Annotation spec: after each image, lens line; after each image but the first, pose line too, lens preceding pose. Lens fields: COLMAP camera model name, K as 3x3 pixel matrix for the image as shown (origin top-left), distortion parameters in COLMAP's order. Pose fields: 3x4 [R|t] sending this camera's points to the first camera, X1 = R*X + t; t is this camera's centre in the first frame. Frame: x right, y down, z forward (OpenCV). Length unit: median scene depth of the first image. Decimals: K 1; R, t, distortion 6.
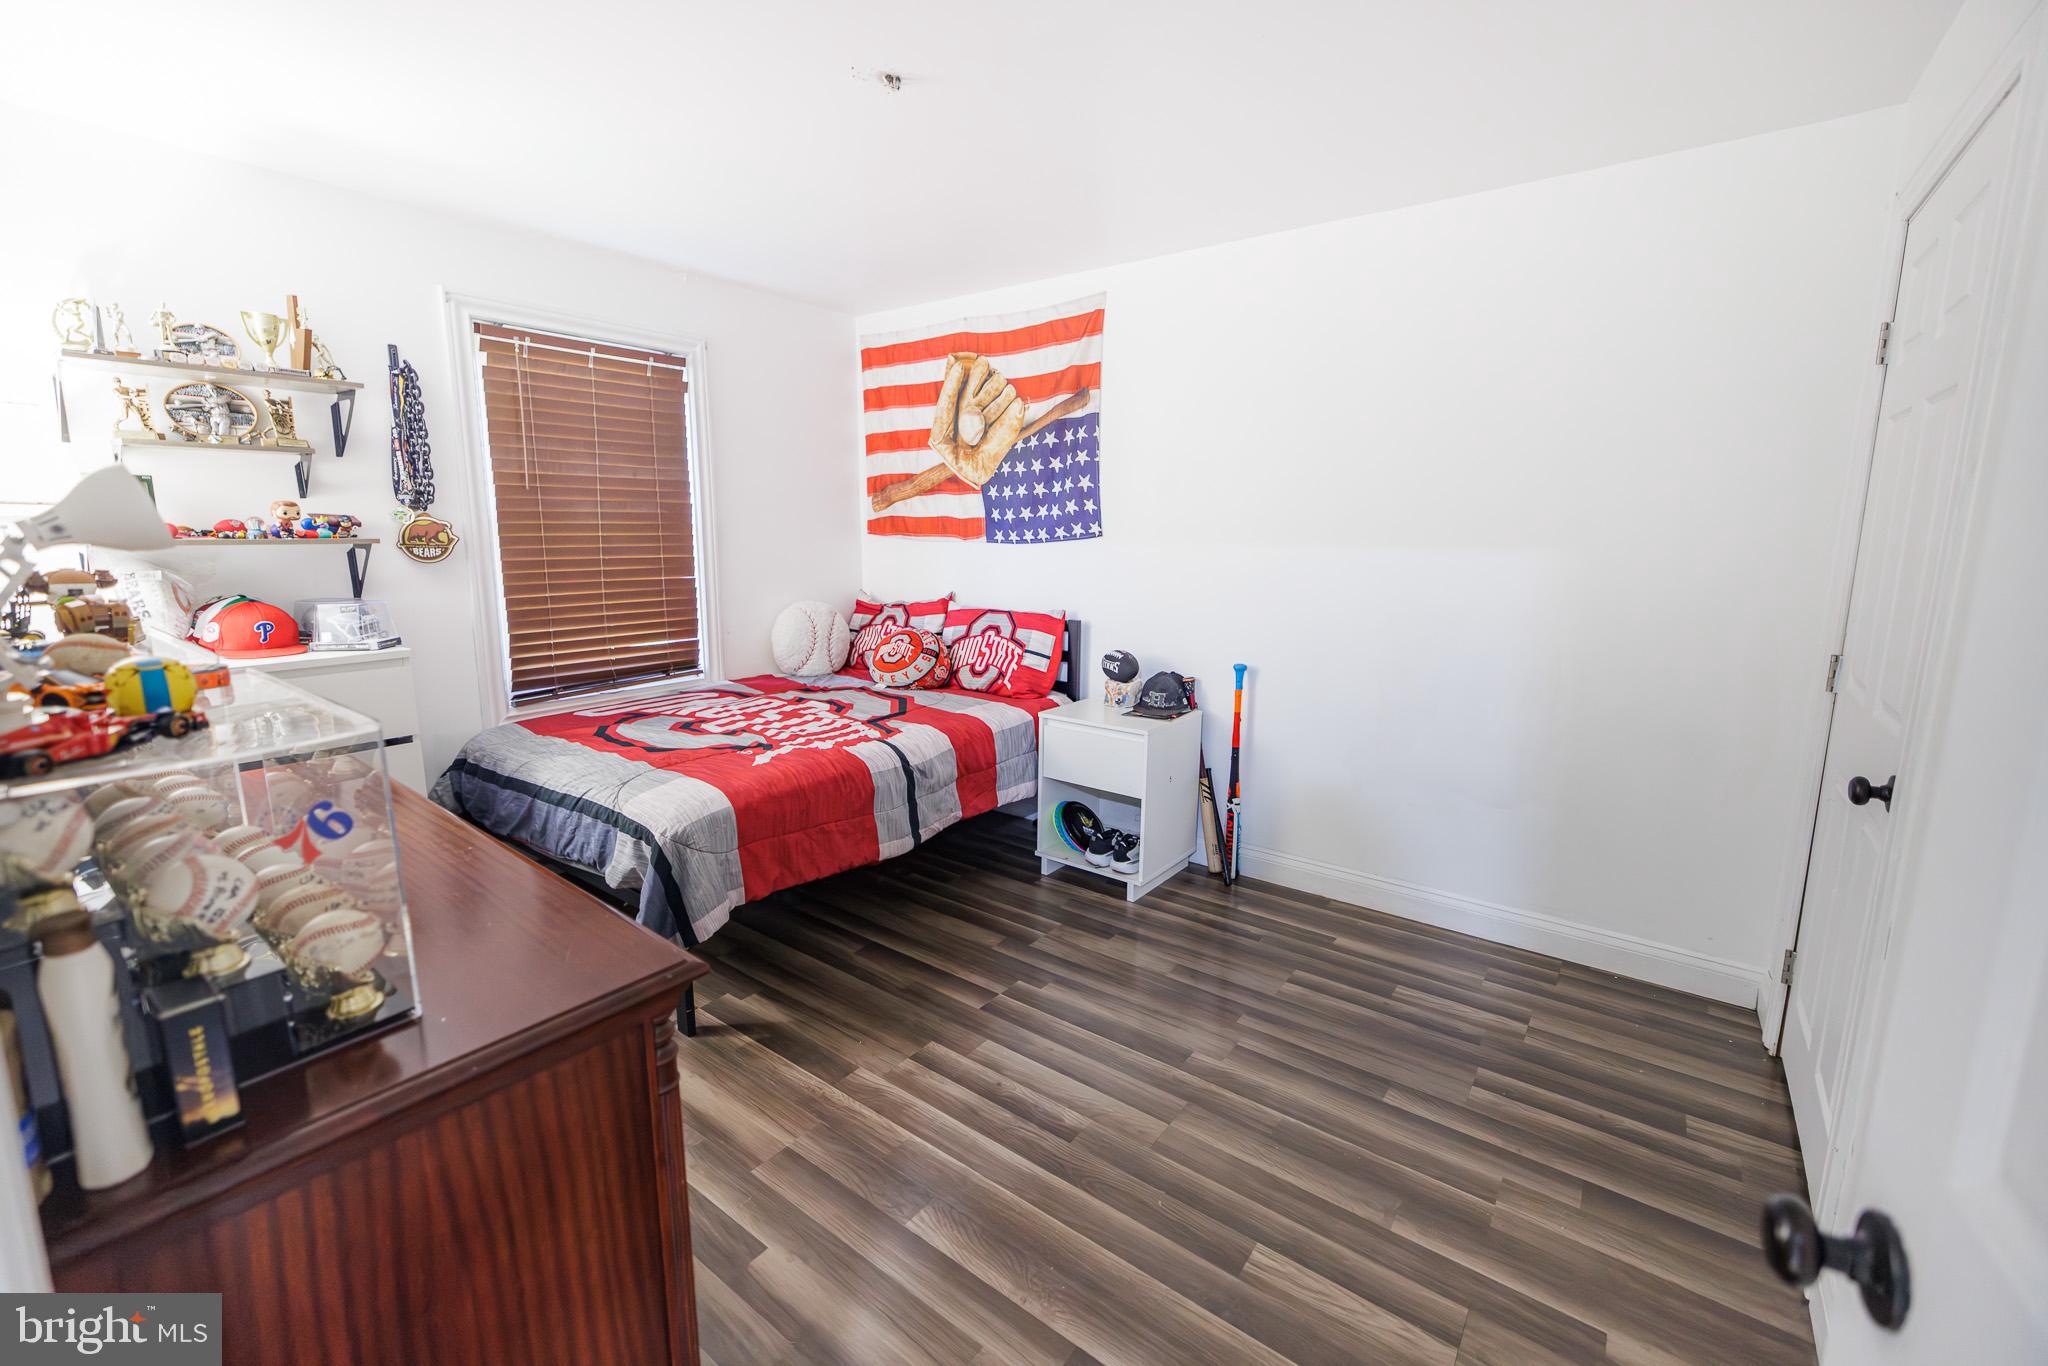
lens RADIAL K [[843.9, 0, 1012.3], [0, 843.9, 664.8], [0, 0, 1]] dist [0.001391, -0.000226]
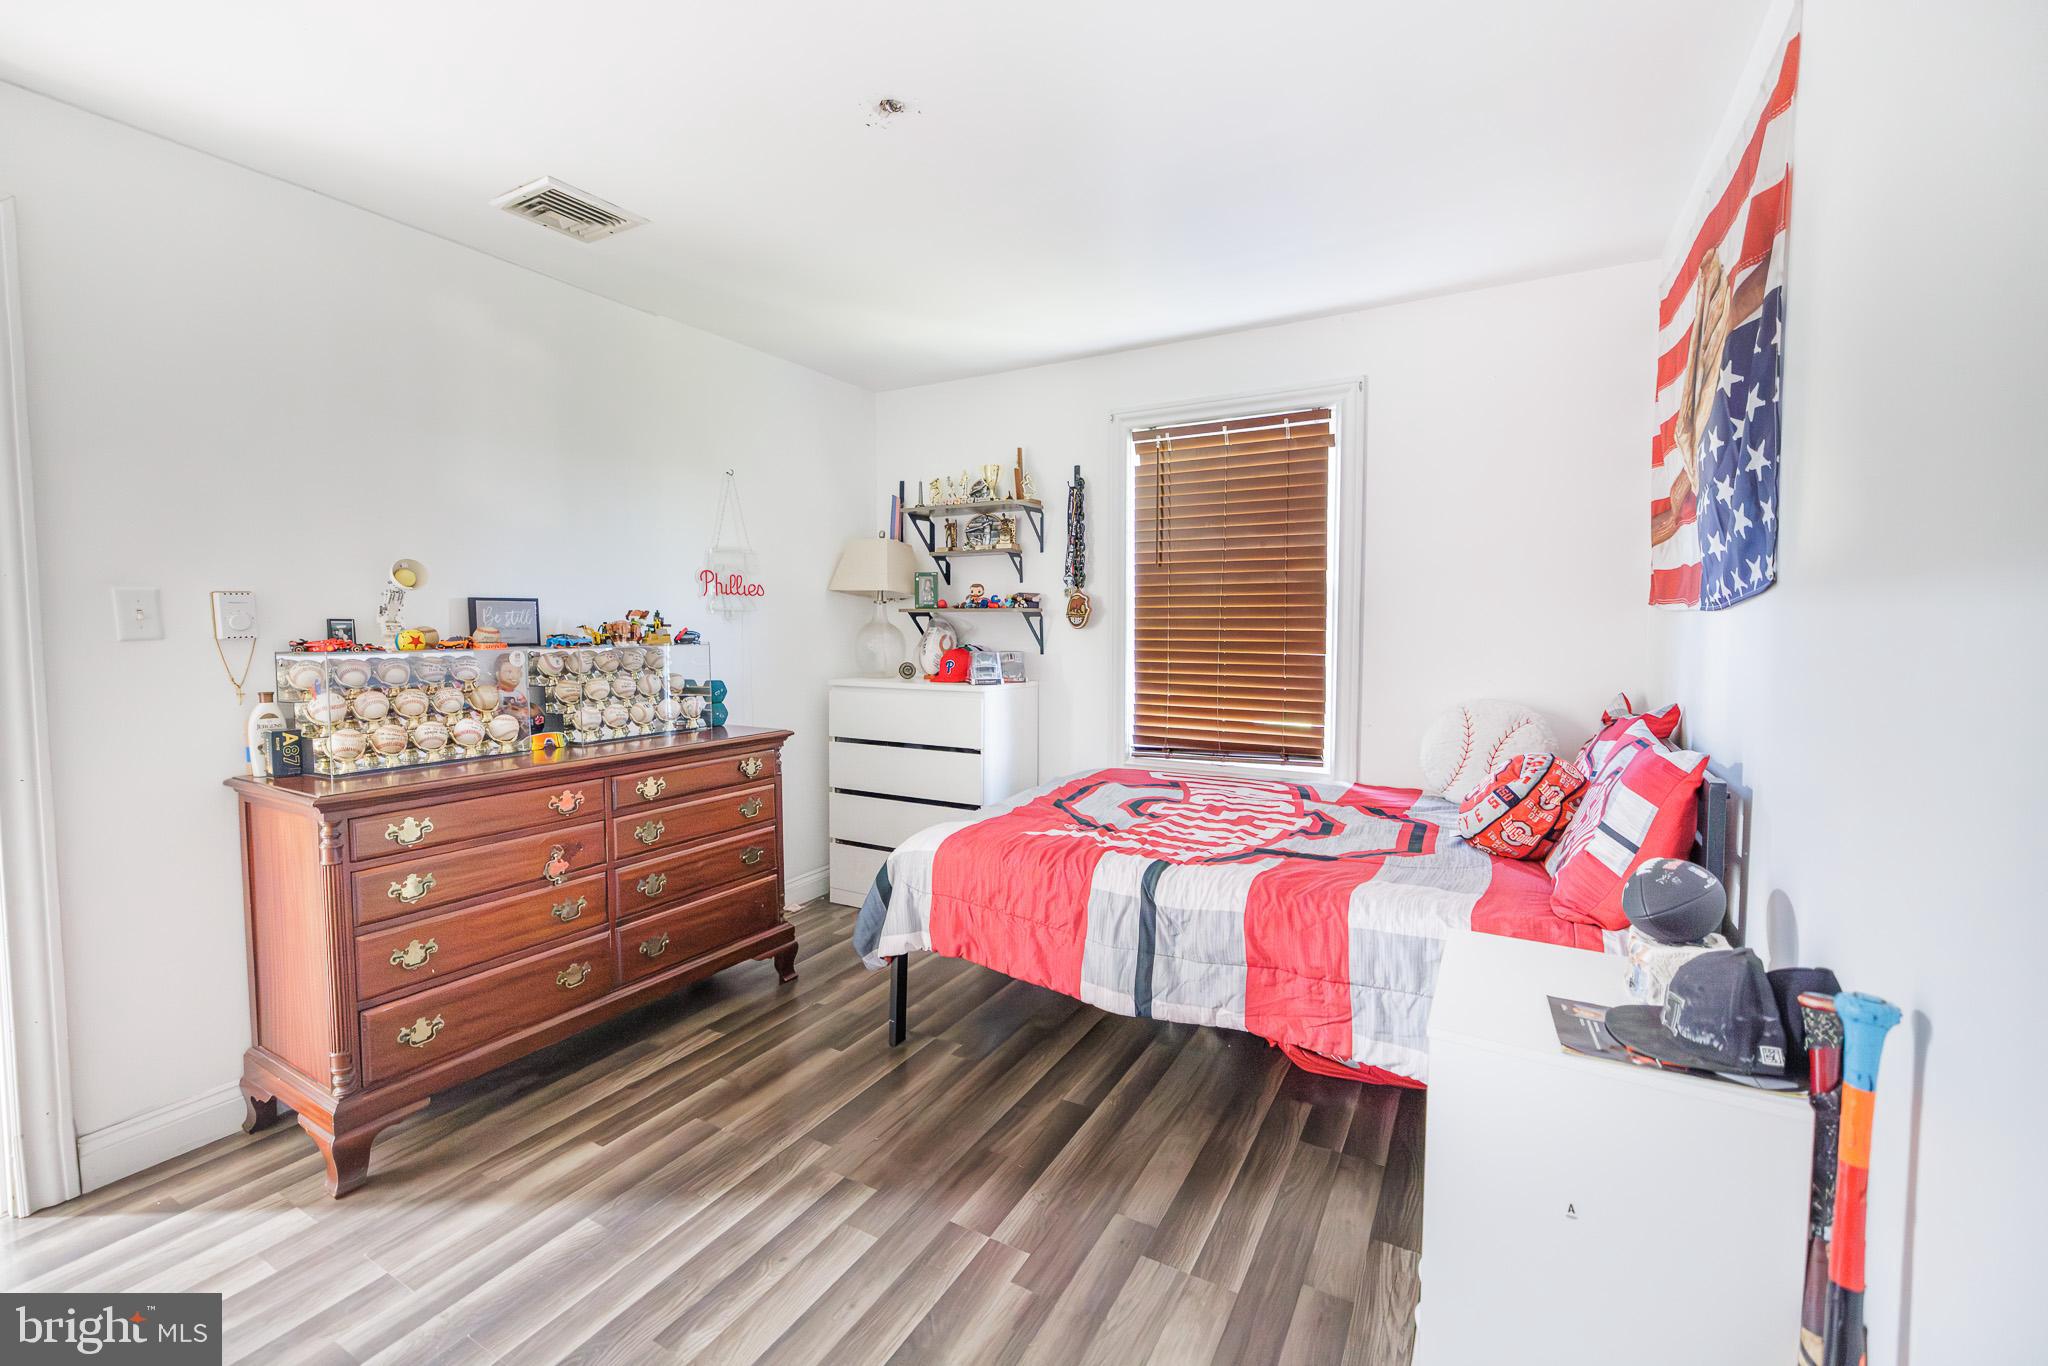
lens RADIAL K [[843.9, 0, 1012.3], [0, 843.9, 664.8], [0, 0, 1]] dist [0.001391, -0.000226]
pose [[0.140523, 0.045867, -0.989014, 0.551897], [-0.163579, 0.986274, 0.022498, -0.077227], [0.976471, 0.158620, 0.146097, 0.715506]]
